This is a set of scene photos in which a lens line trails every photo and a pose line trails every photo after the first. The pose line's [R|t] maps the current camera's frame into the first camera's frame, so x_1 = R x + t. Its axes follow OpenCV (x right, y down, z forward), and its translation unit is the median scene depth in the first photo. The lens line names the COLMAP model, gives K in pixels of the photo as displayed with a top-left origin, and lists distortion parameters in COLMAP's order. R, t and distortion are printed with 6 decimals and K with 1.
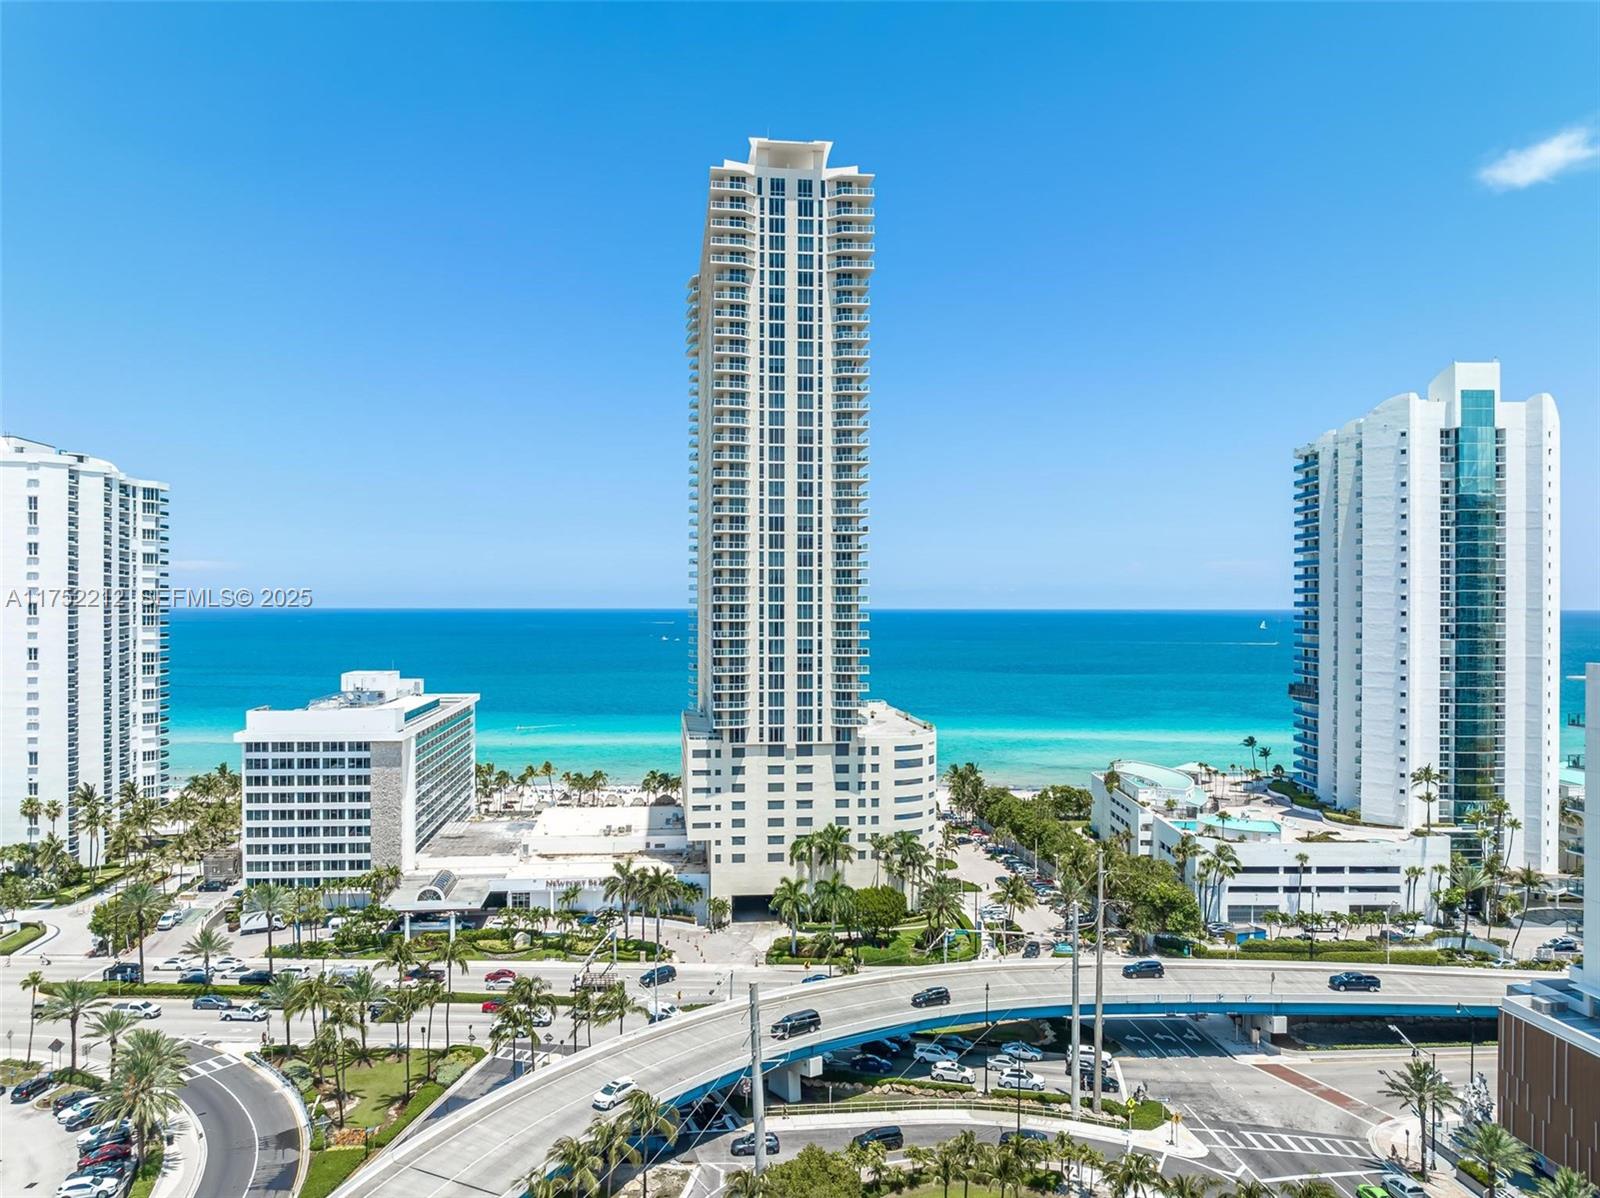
lens RADIAL K [[1161.4, 0, 800.0], [0, 1161.4, 599.0], [0, 0, 1]] dist [0.003807, -0.051529]
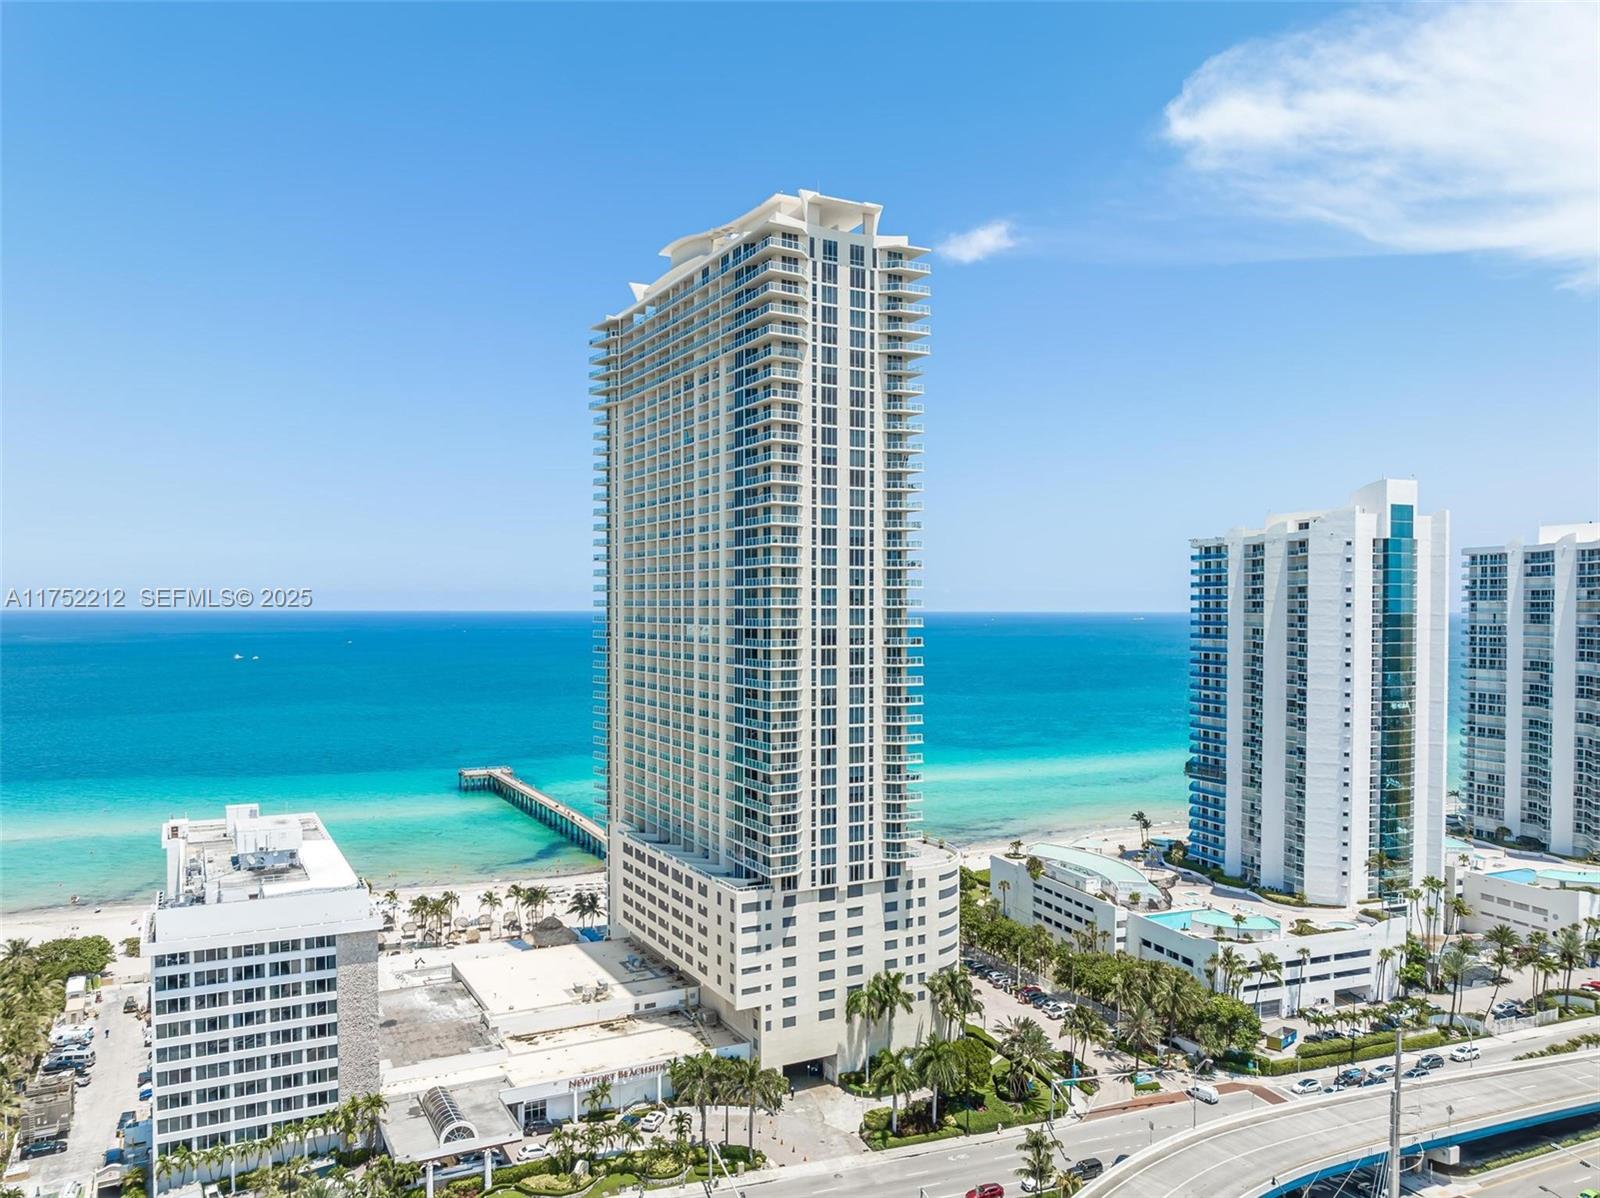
lens RADIAL K [[1154.7, 0, 765.0], [0, 1154.7, 614.2], [0, 0, 1]] dist [-0.001508, -0.049410]
pose [[0.929493, -0.006628, 0.368781, -0.385598], [-0.000078, 0.999835, 0.018168, -0.097594], [-0.368840, -0.016915, 0.929339, 0.208014]]
